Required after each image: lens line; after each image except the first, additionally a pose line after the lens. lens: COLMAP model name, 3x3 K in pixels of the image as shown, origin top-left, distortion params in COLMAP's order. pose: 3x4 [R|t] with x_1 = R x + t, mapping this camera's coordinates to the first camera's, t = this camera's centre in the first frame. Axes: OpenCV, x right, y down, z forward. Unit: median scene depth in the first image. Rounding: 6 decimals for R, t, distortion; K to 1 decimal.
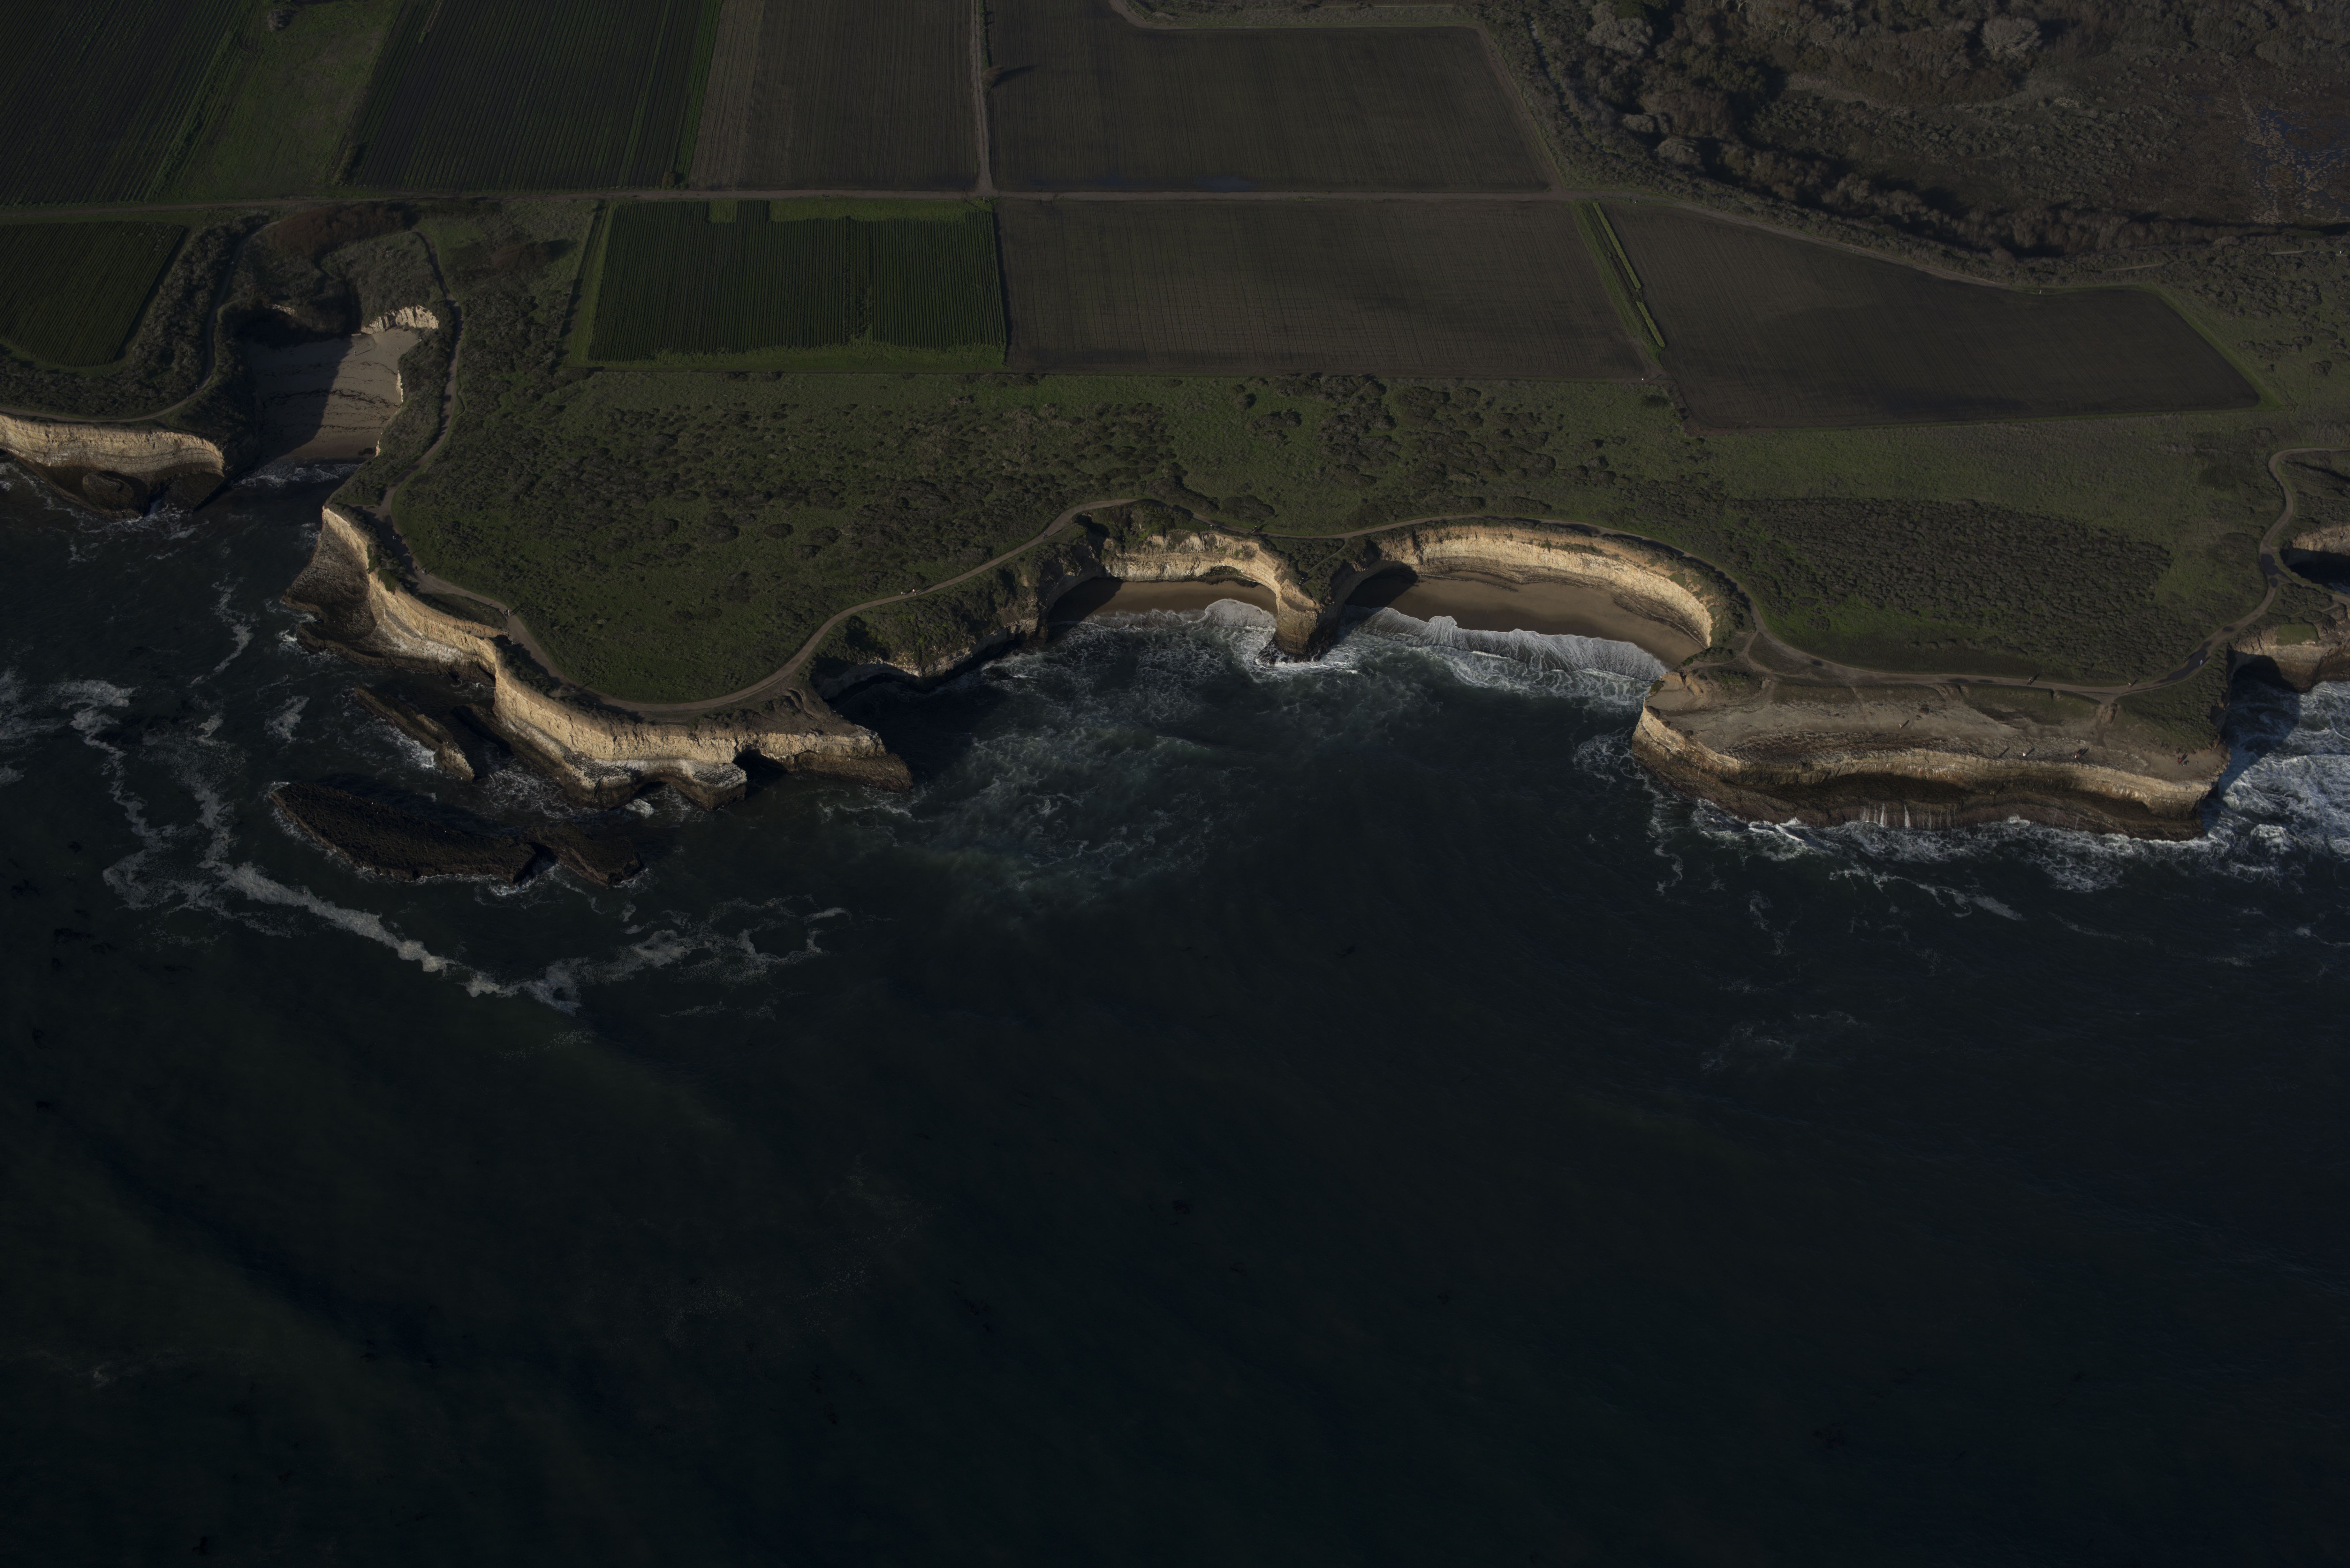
lens RADIAL K [[2663.2, 0, 1172.8], [0, 2663.2, 785.0], [0, 0, 1]] dist [-0.125059, 0.139892]
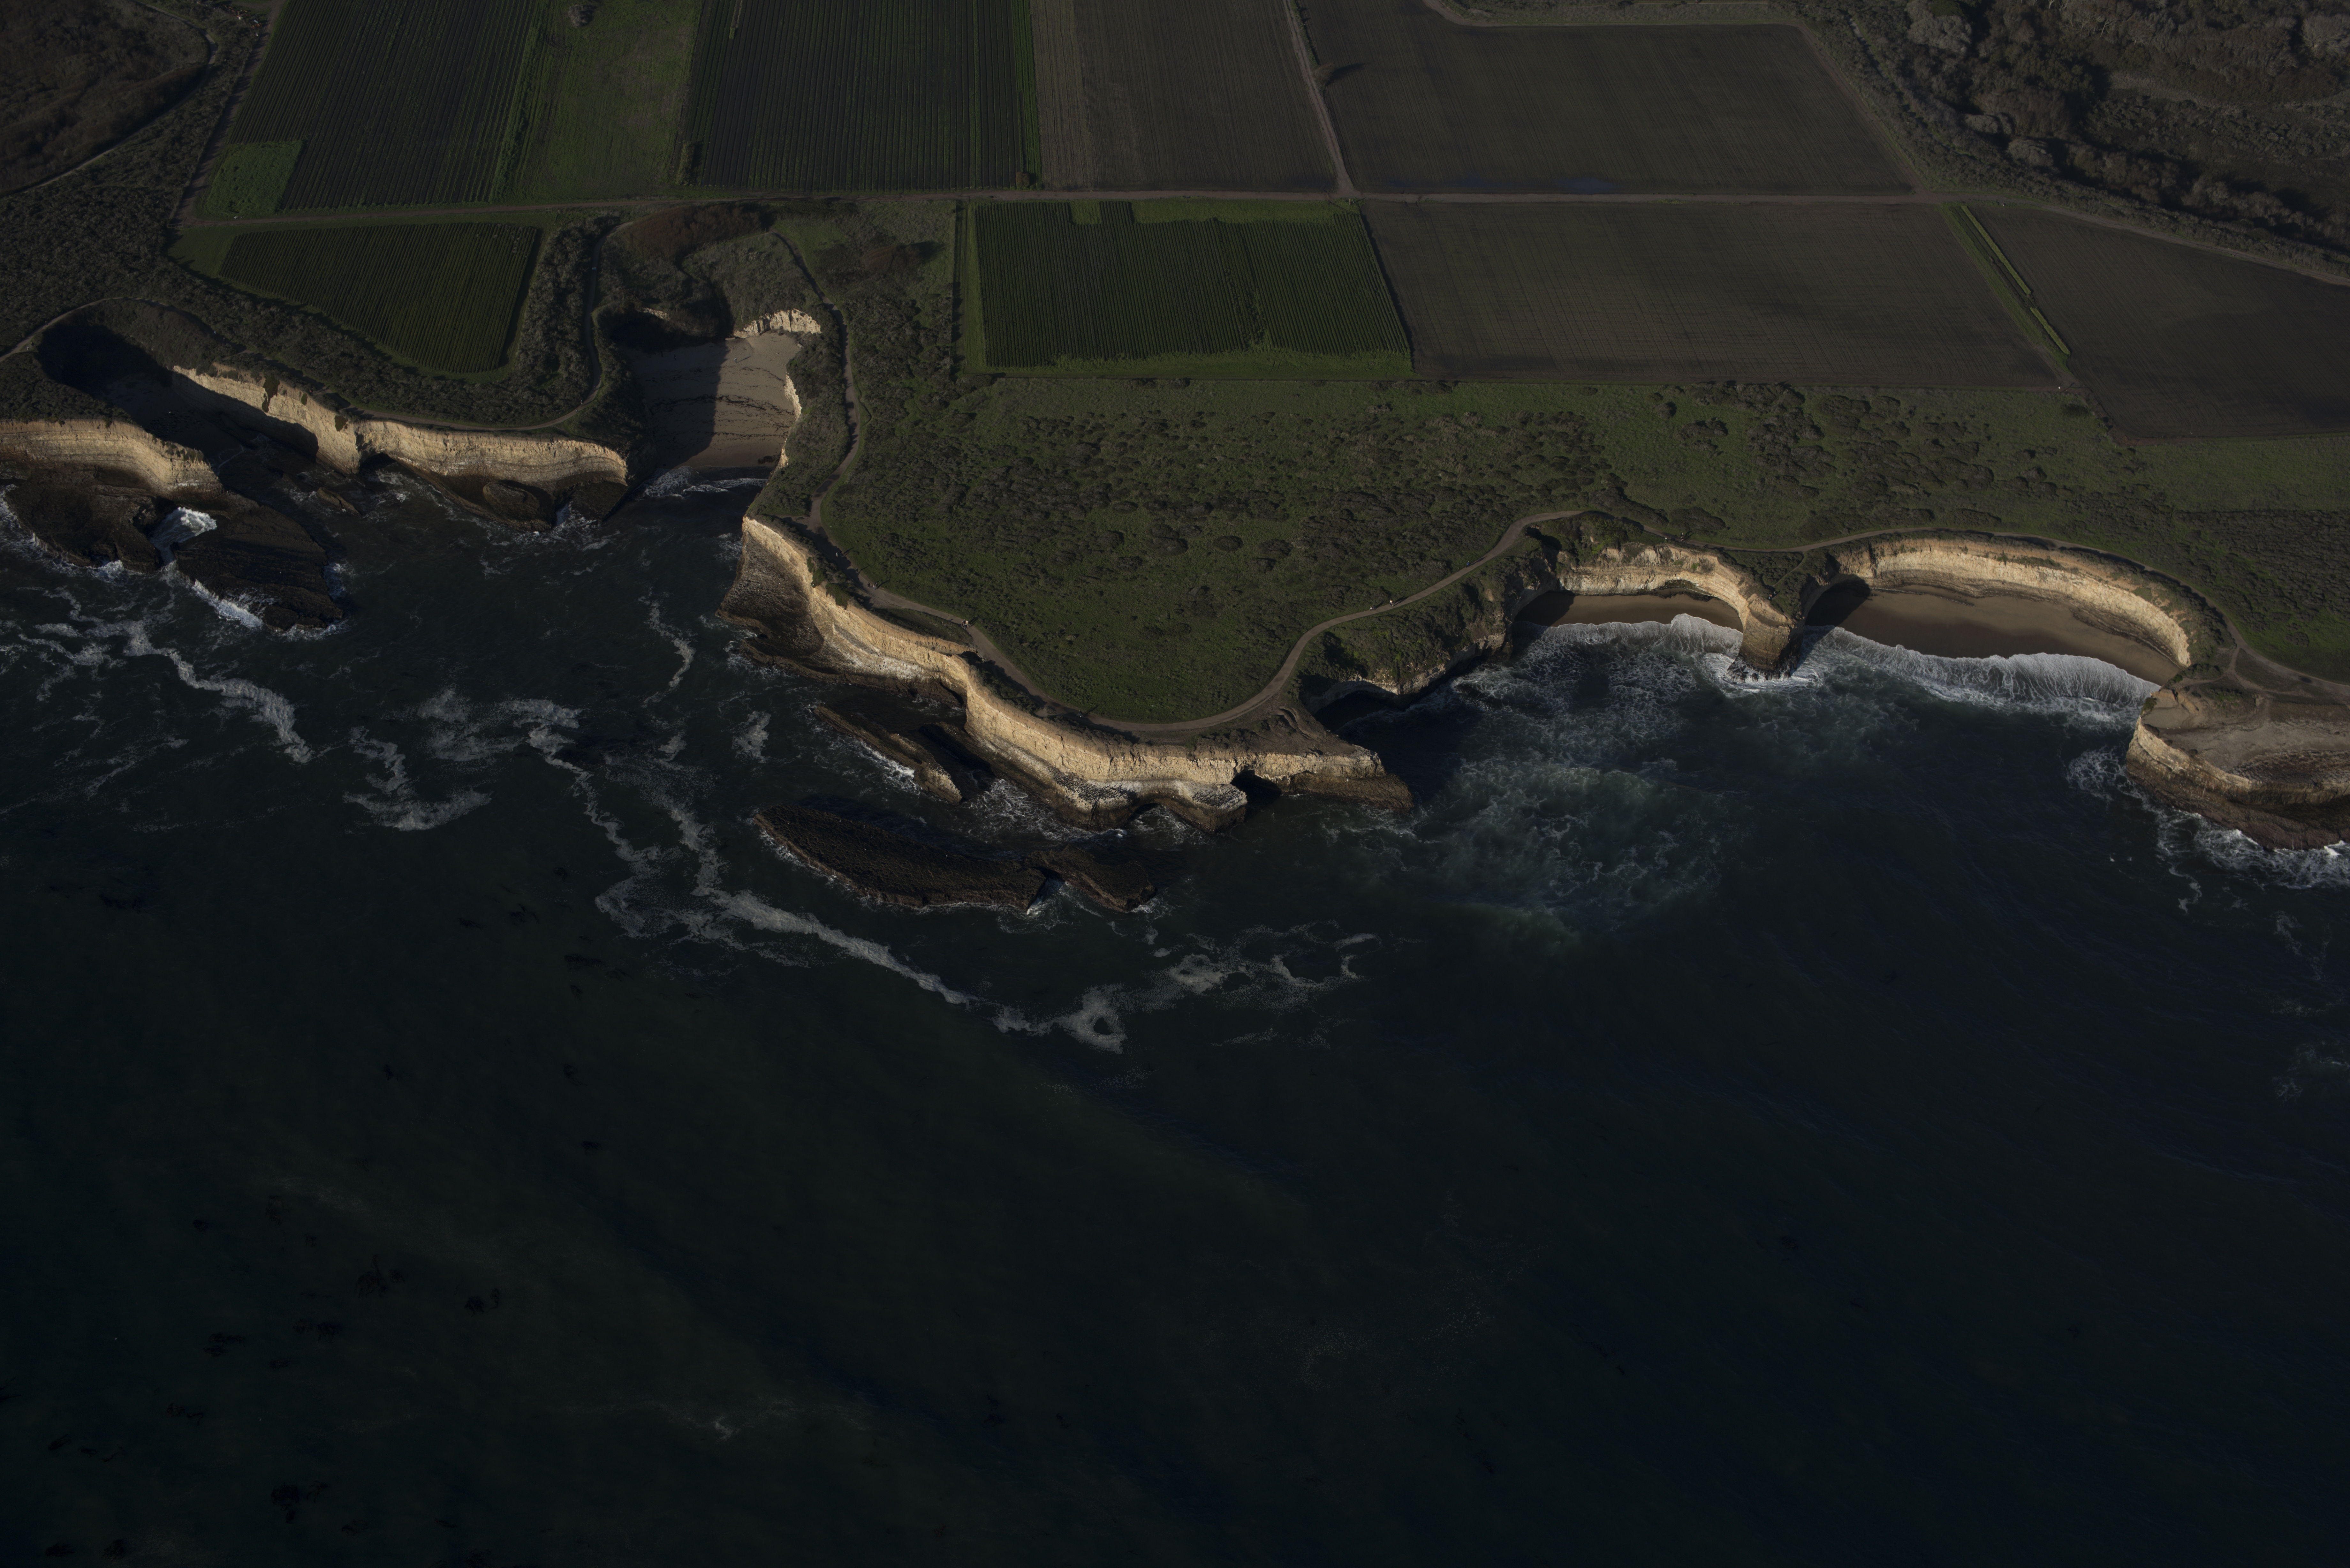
lens RADIAL K [[2663.2, 0, 1172.8], [0, 2663.2, 785.0], [0, 0, 1]] dist [-0.125059, 0.139892]
pose [[0.999963, -0.001779, -0.008386, -0.155753], [0.001826, 0.999983, 0.005609, -0.011766], [0.008376, -0.005624, 0.999949, 0.016798]]
